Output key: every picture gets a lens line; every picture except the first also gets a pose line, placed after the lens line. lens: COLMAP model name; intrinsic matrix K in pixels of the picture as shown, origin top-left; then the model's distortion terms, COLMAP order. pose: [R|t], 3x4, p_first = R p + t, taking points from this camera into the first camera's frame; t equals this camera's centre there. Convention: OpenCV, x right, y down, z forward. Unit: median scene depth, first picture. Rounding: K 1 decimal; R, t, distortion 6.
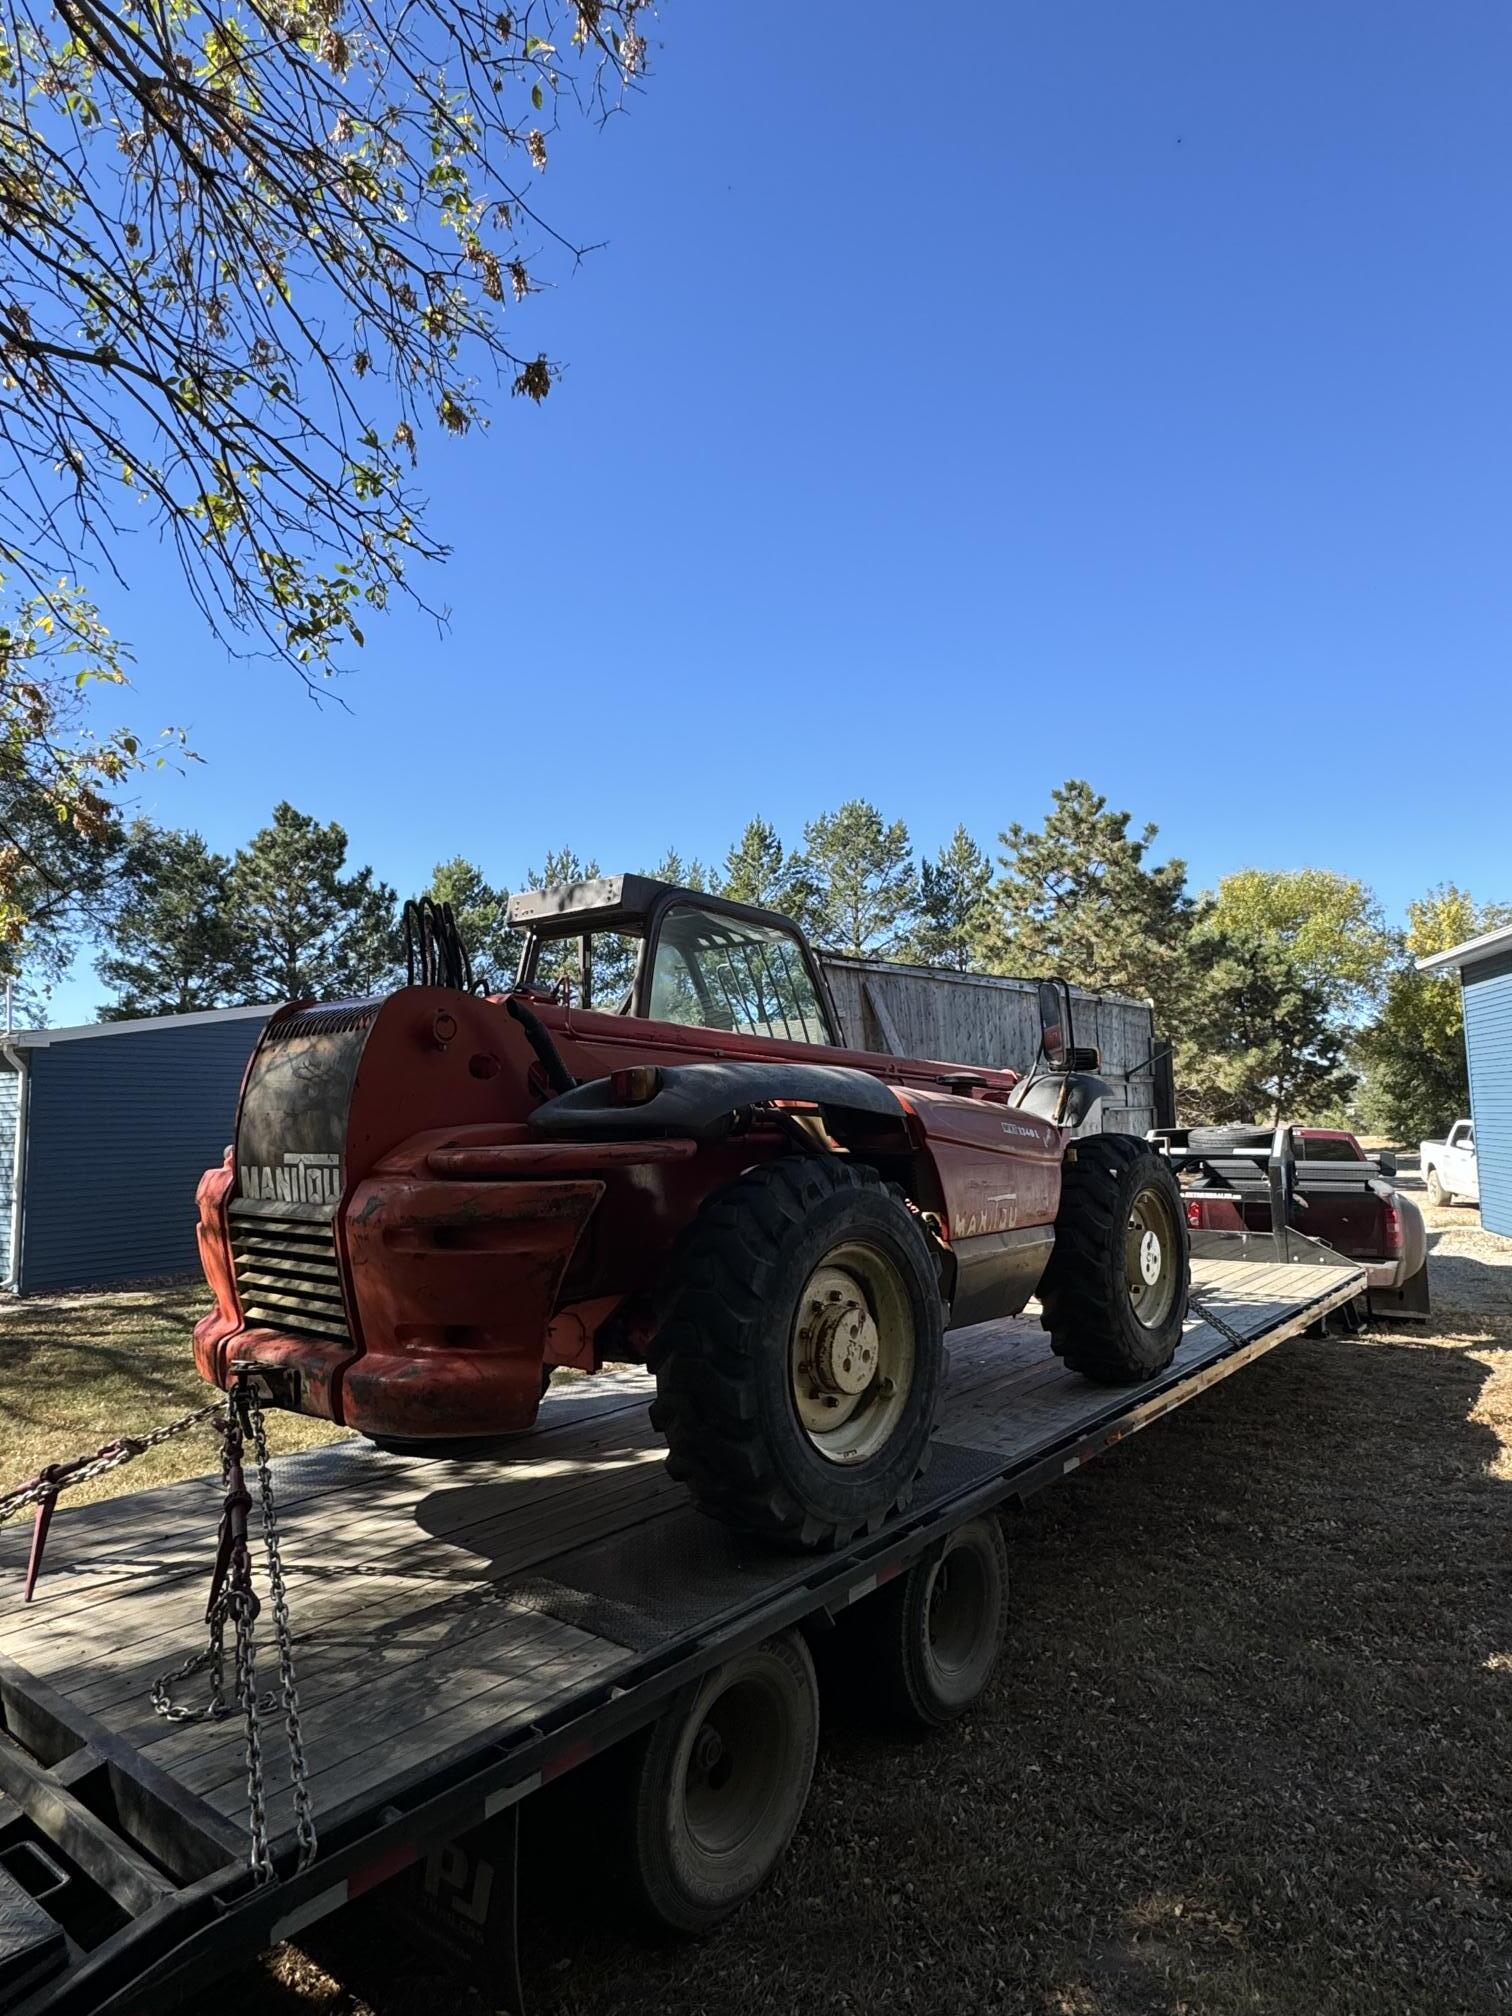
lens RADIAL K [[1155.2, 0, 756.0], [0, 1155.2, 1008.0], [0, 0, 1]] dist [0.002031, 0.000632]
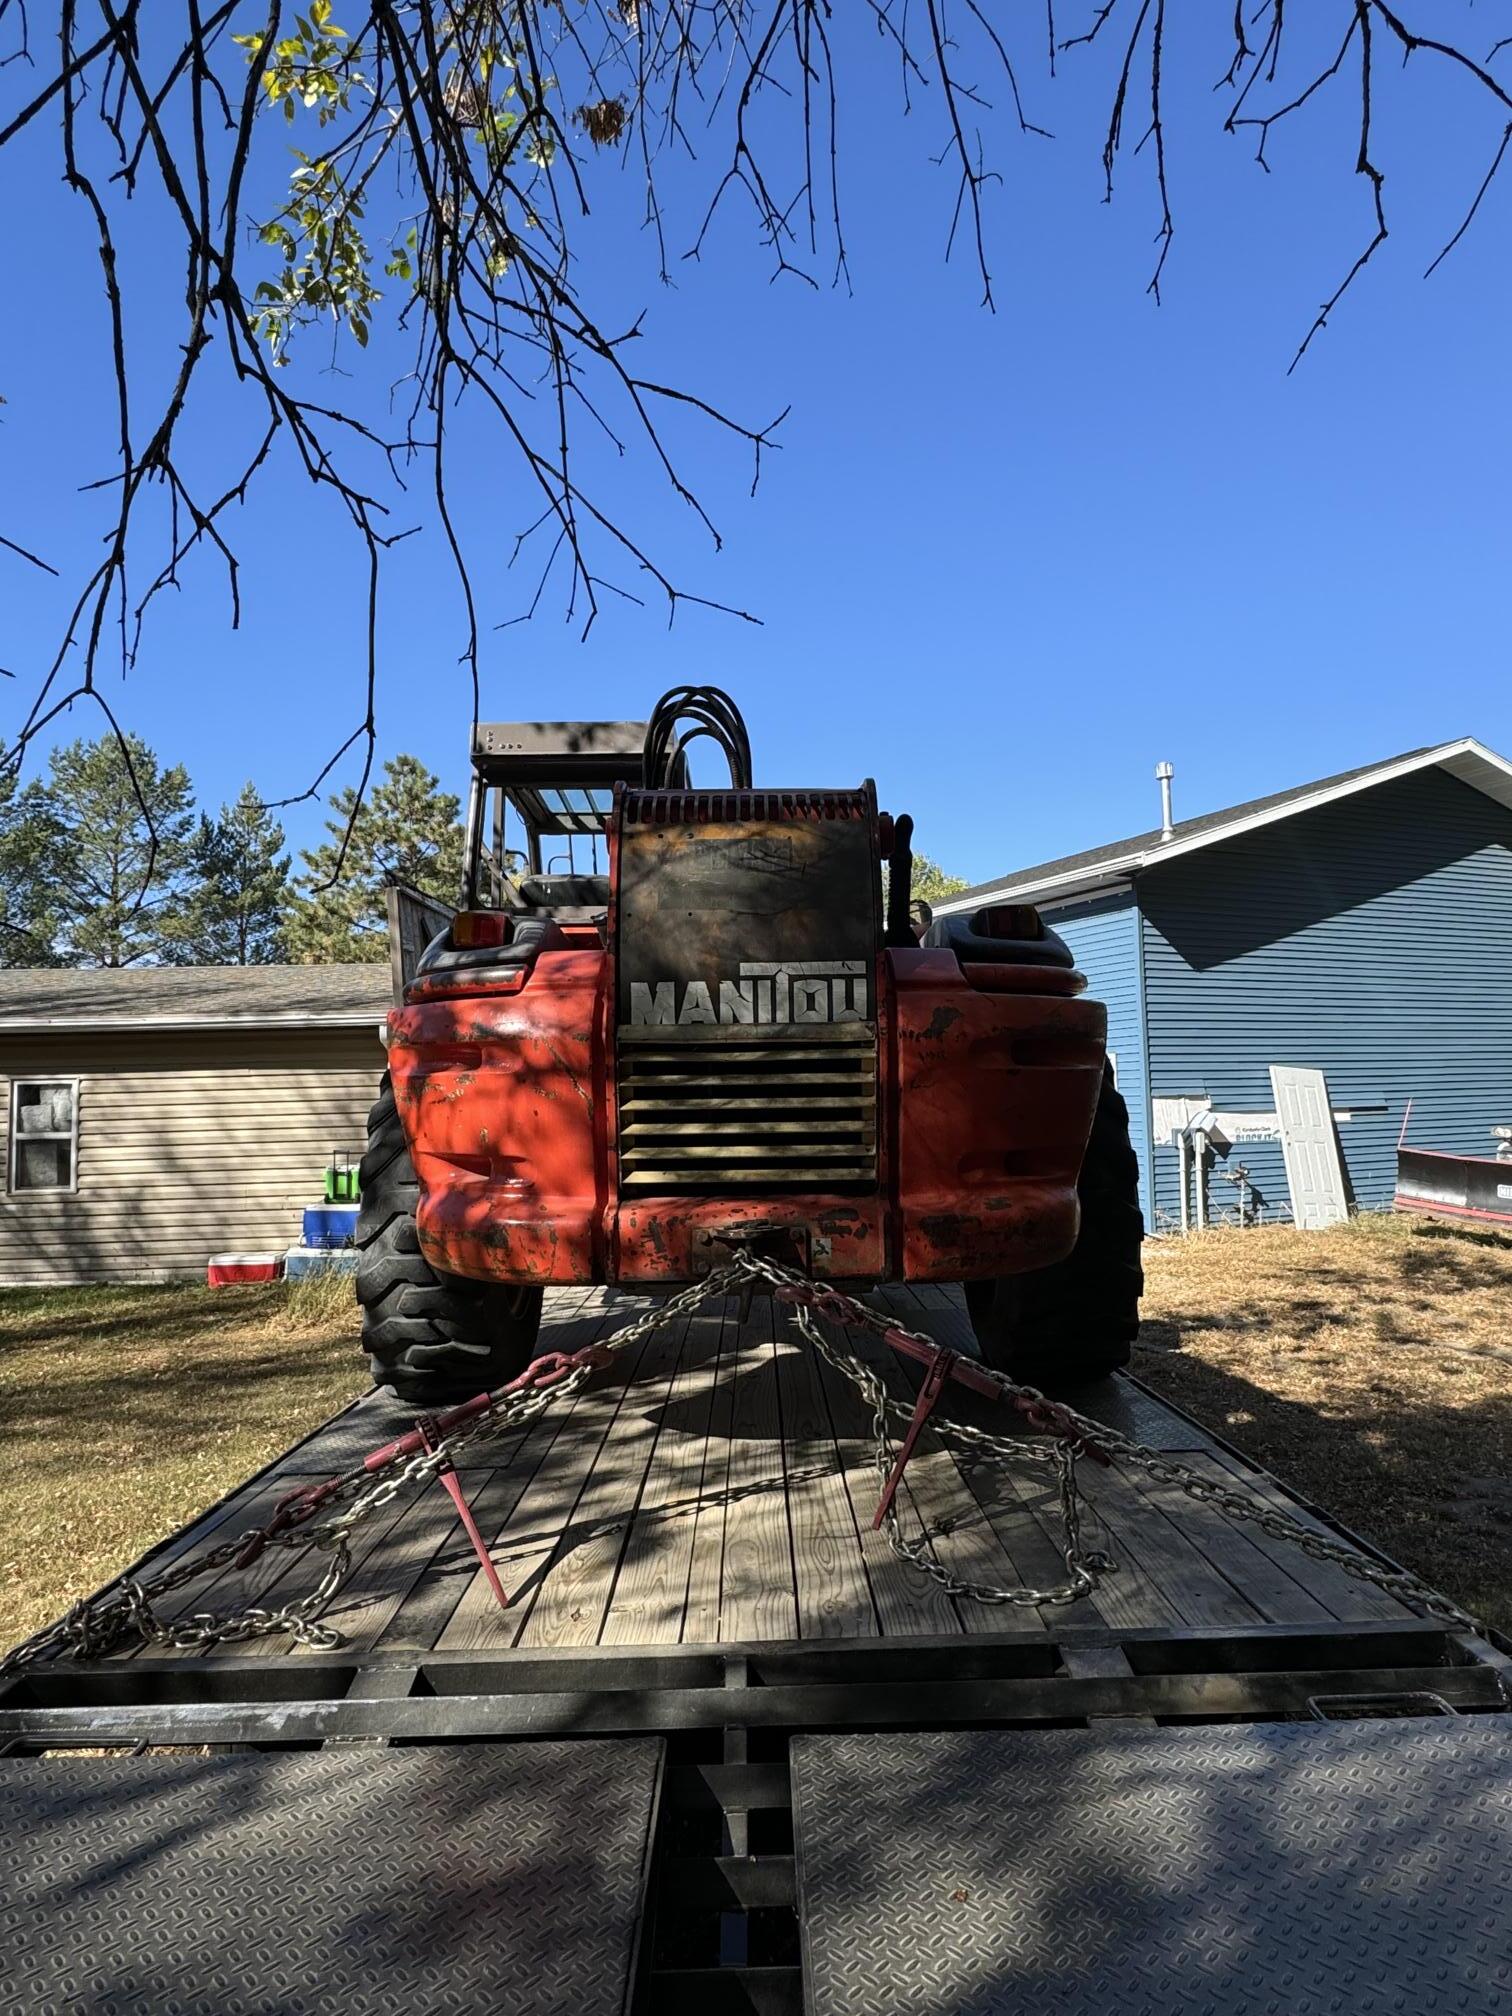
lens RADIAL K [[1155.2, 0, 756.0], [0, 1155.2, 1008.0], [0, 0, 1]] dist [0.002031, 0.000632]
pose [[0.771454, 0.051209, 0.634222, -0.872362], [-0.050972, 0.998526, -0.018622, 0.166169], [-0.634241, -0.017961, 0.772927, 0.380246]]
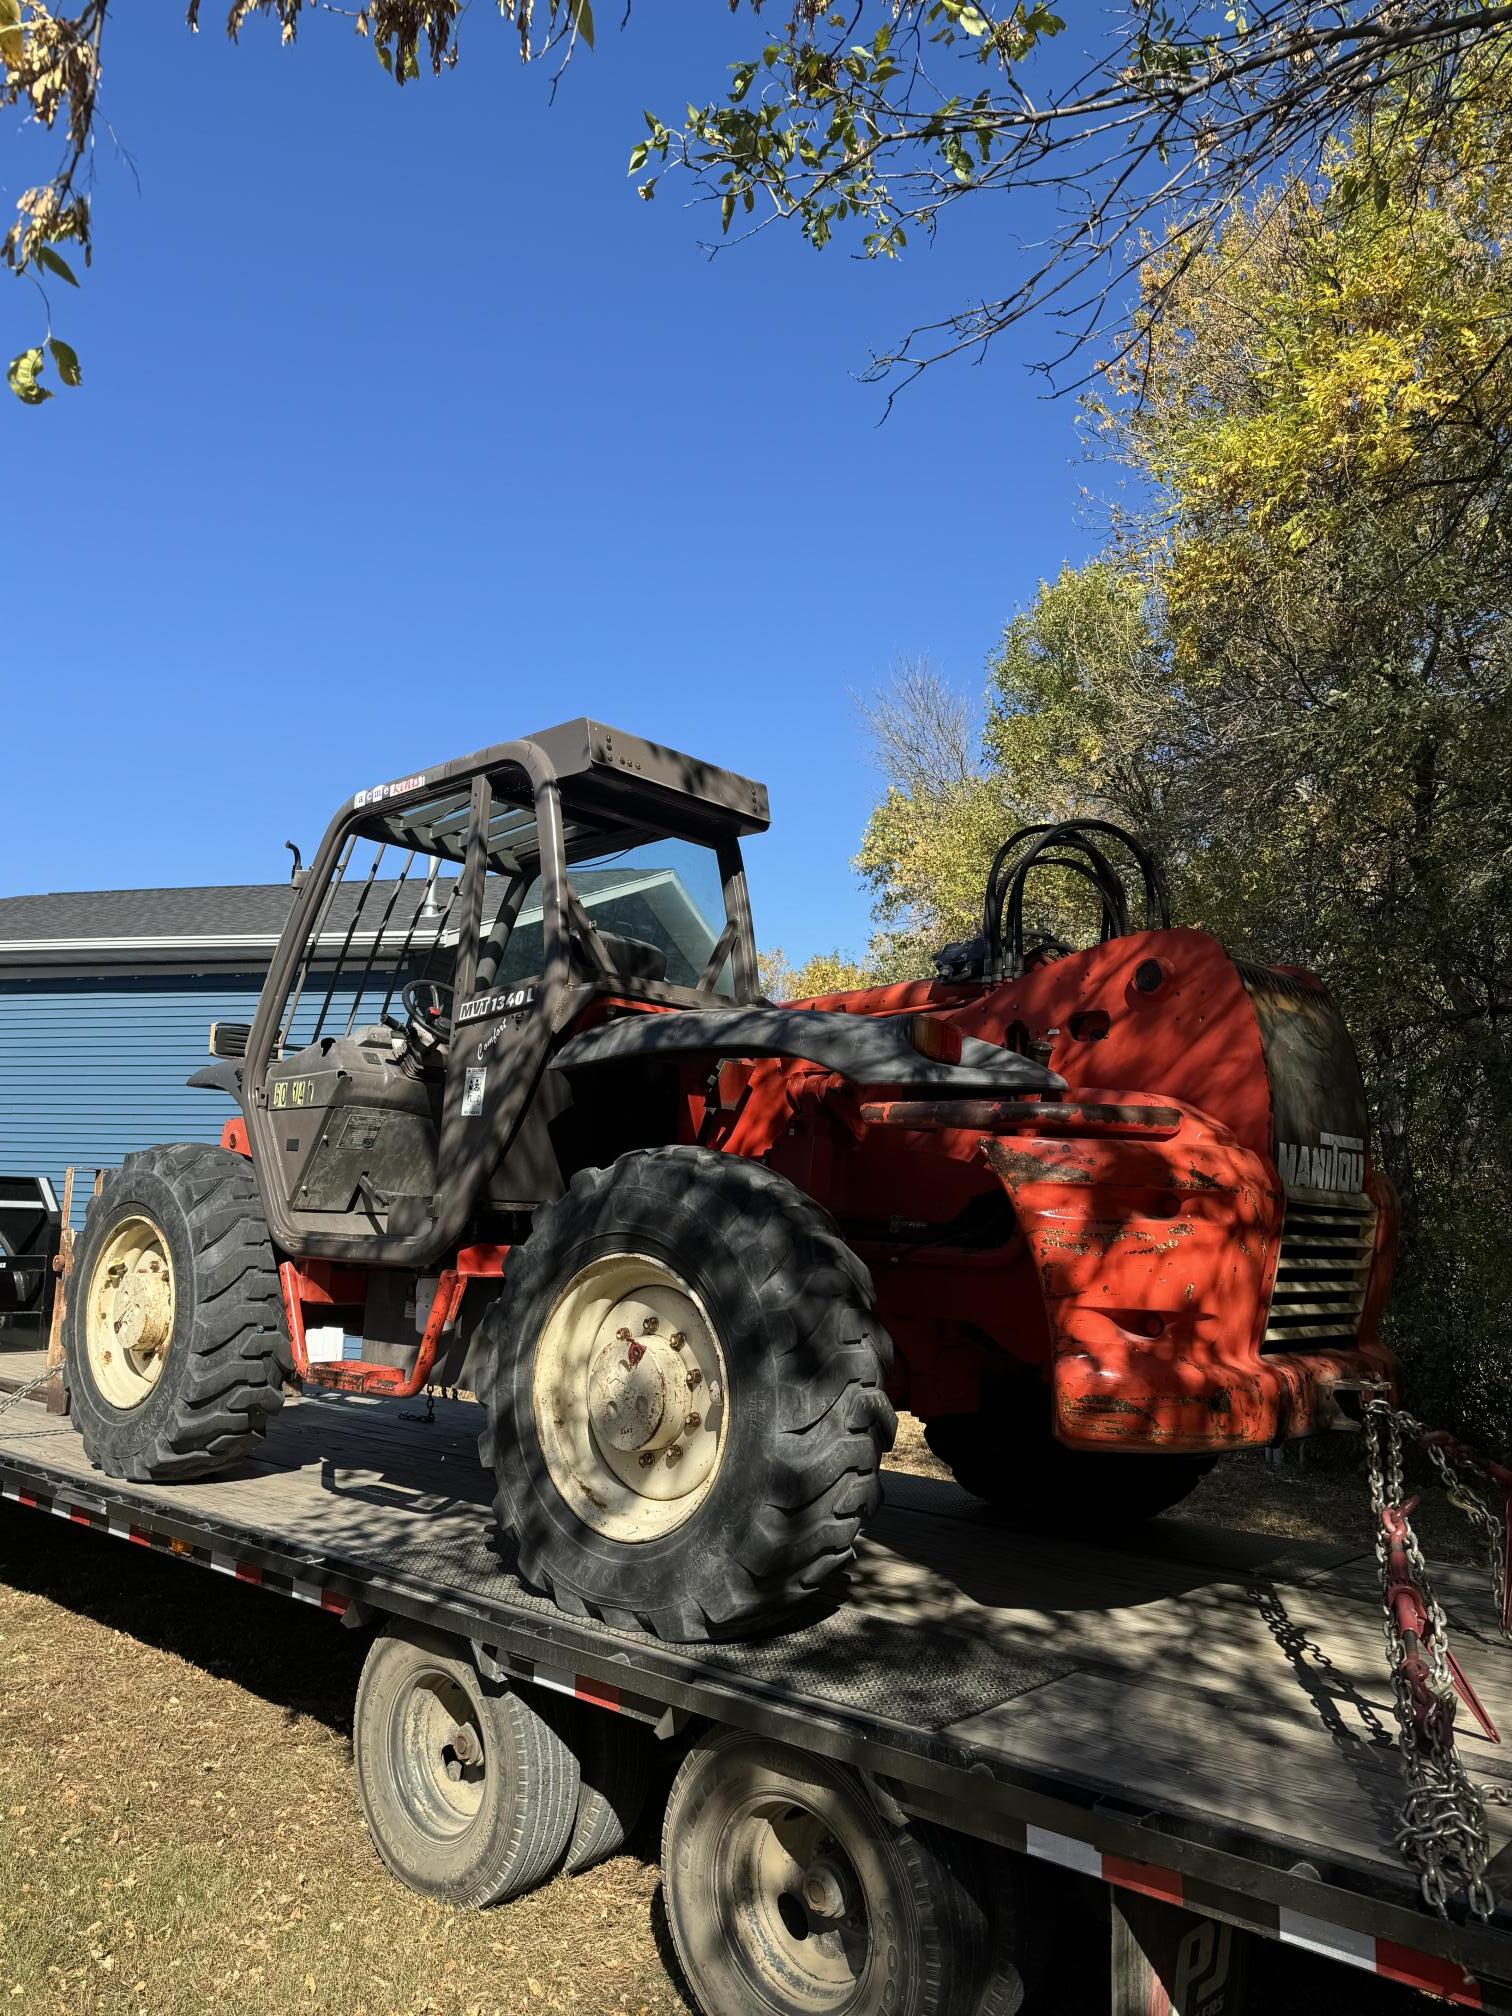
lens RADIAL K [[1447.6, 0, 754.1], [0, 1447.6, 973.6], [0, 0, 1]] dist [0.000983, -0.061284]
pose [[0.055391, 0.187938, 0.980618, -1.452705], [-0.127839, 0.975377, -0.179713, 0.249551], [-0.990247, -0.115407, 0.078053, 1.309051]]
